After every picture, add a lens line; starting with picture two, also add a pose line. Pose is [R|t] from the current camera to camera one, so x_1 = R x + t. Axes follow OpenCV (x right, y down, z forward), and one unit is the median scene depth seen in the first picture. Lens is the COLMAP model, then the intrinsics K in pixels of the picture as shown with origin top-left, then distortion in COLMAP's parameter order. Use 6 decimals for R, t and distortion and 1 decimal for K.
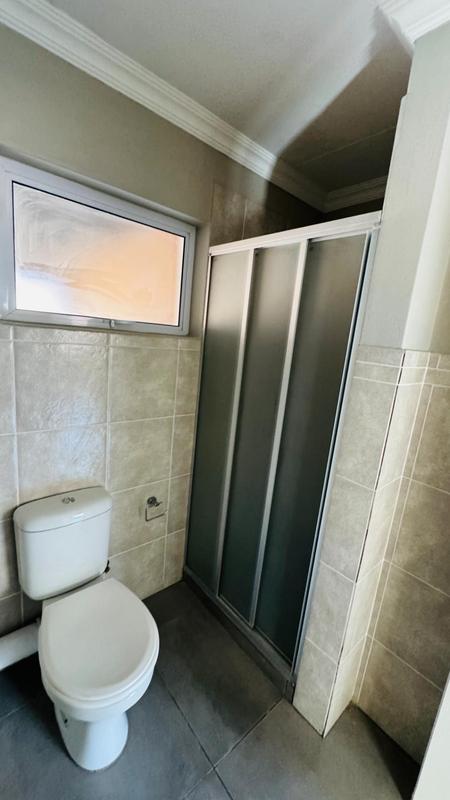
lens RADIAL K [[323.2, 0, 225.0], [0, 323.2, 400.0], [0, 0, 1]] dist [-0.001982, -0.000154]
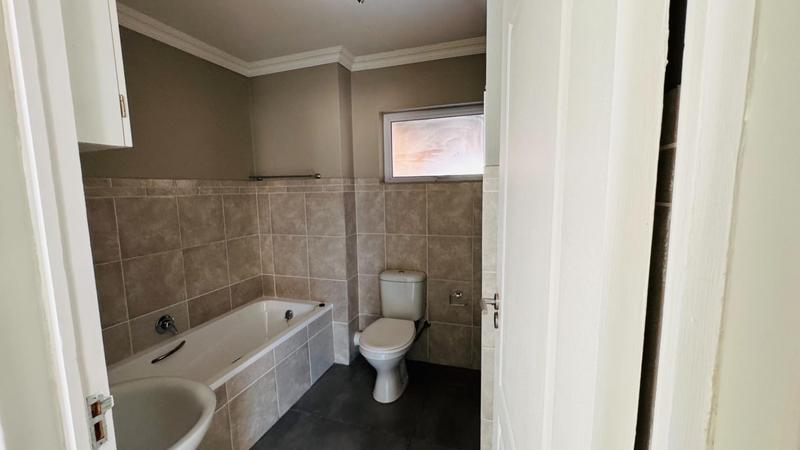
lens RADIAL K [[323.2, 0, 400.0], [0, 323.2, 225.0], [0, 0, 1]] dist [-0.001982, -0.000154]
pose [[0.509544, -0.007045, -0.860416, 1.016350], [-0.101343, 0.992515, -0.068142, 0.146173], [0.854456, 0.121919, 0.505016, -0.001038]]
